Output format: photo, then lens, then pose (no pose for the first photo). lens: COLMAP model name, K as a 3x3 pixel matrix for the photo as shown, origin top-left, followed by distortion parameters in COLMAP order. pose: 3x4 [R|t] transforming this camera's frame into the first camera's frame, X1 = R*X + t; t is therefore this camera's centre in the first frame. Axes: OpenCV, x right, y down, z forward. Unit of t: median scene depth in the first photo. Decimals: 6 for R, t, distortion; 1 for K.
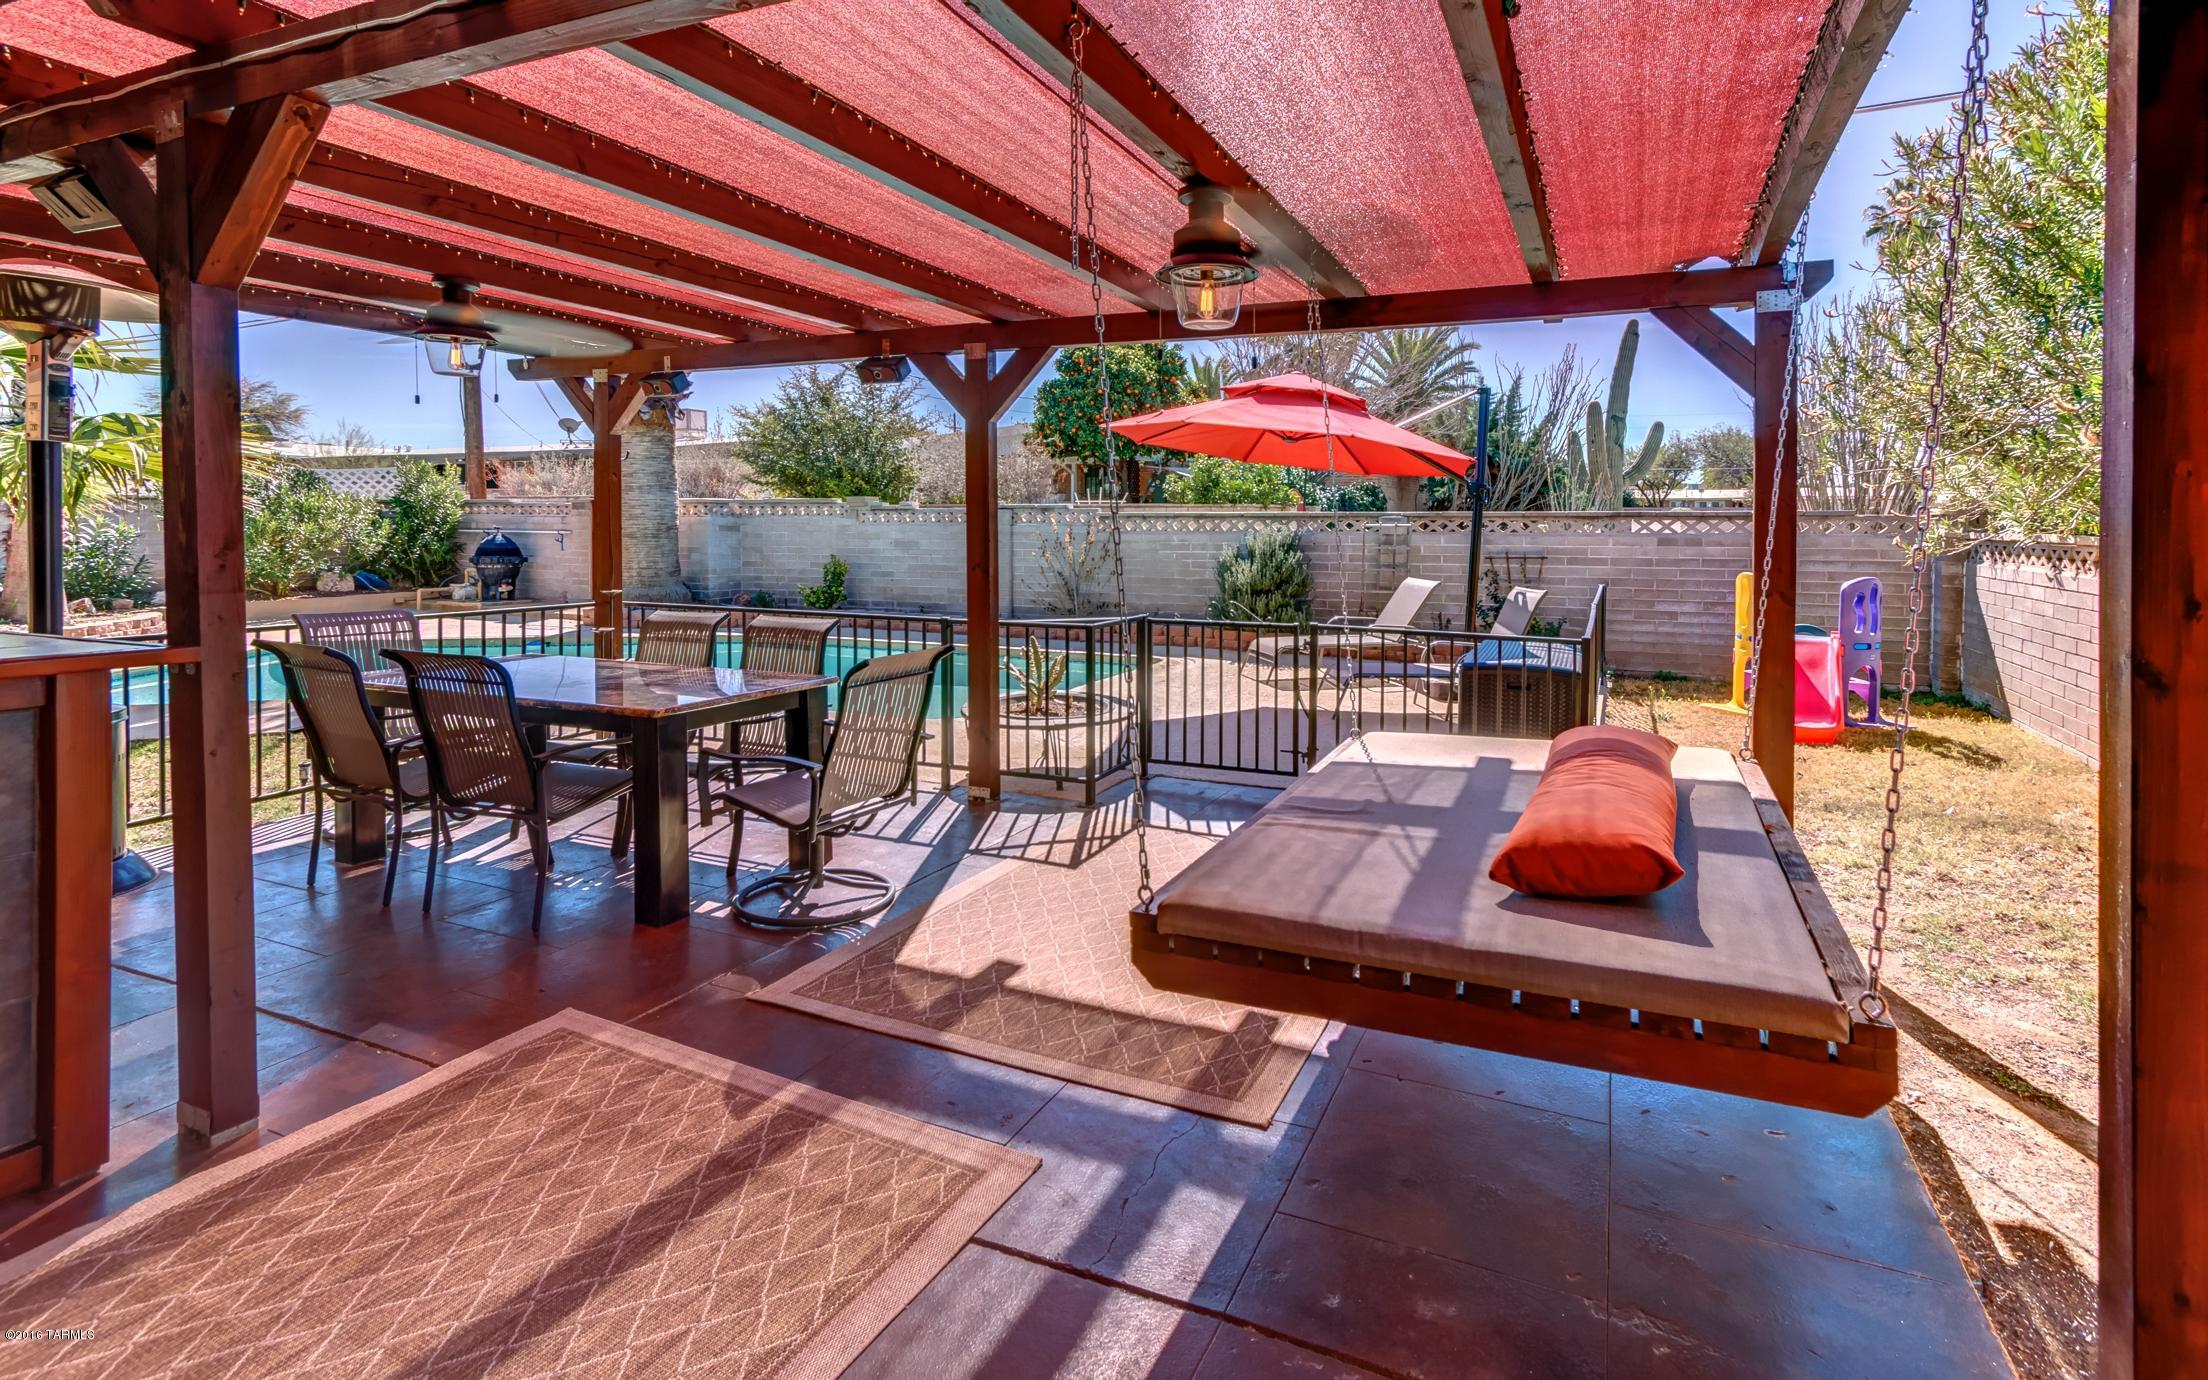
lens RADIAL K [[1017.5, 0, 1112.2], [0, 1017.5, 587.9], [0, 0, 1]] dist [0.013142, 0.000194]
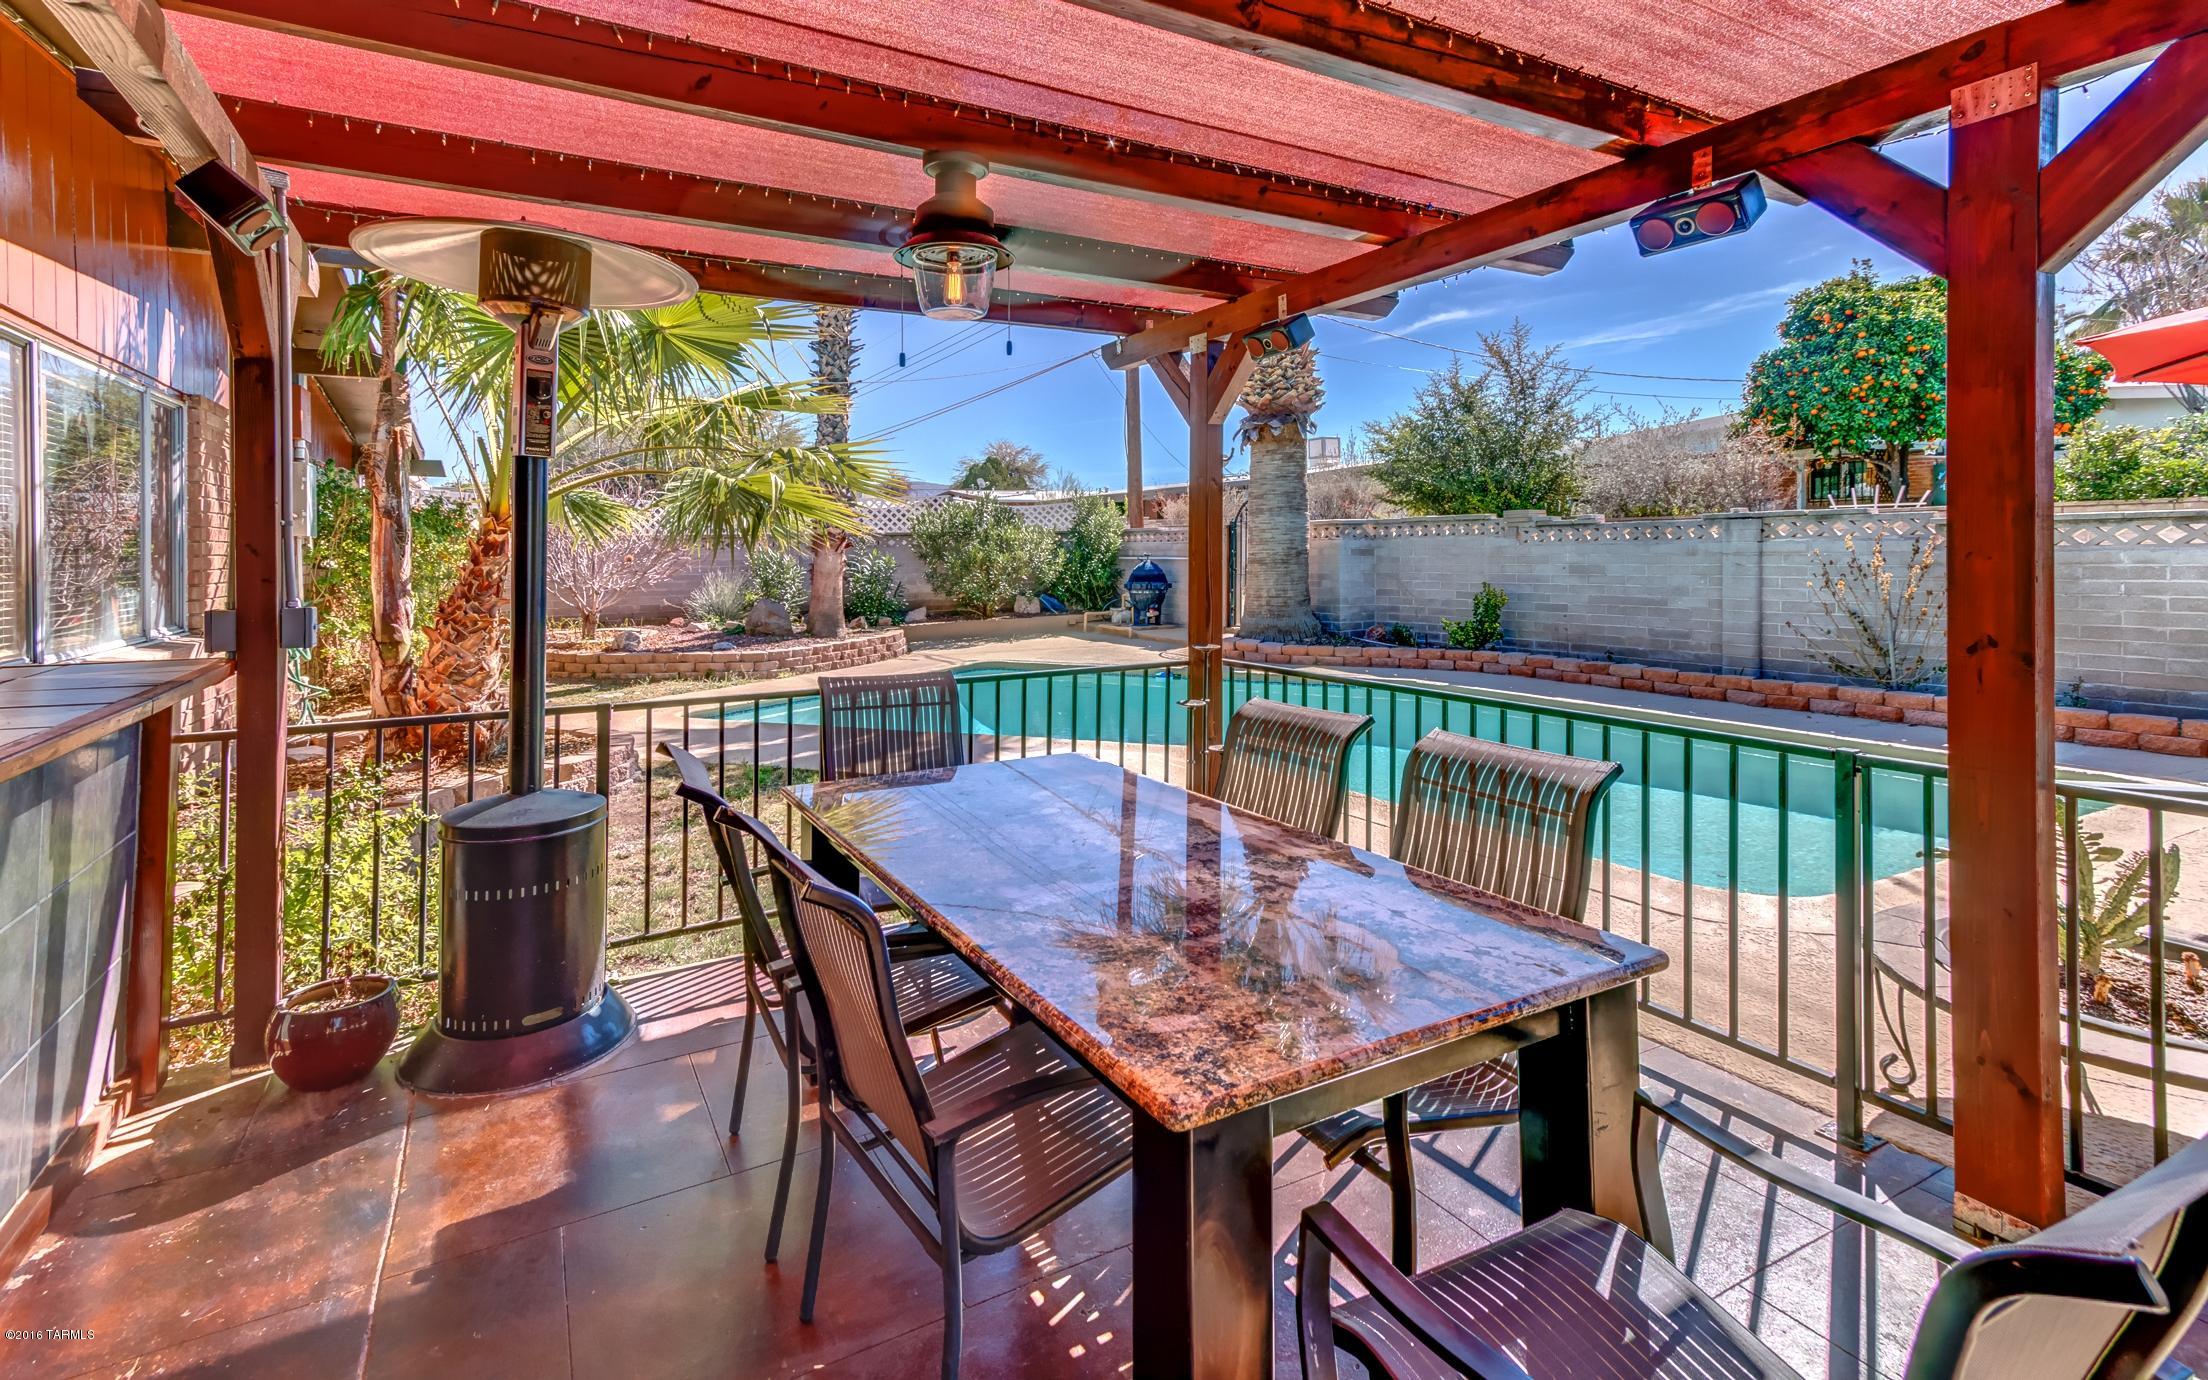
lens RADIAL K [[1017.5, 0, 1112.2], [0, 1017.5, 587.9], [0, 0, 1]] dist [0.013142, 0.000194]
pose [[0.826910, 0.005057, -0.562312, -0.050137], [-0.016999, 0.999727, -0.016007, -0.008277], [0.562078, 0.022795, 0.826770, 0.127808]]
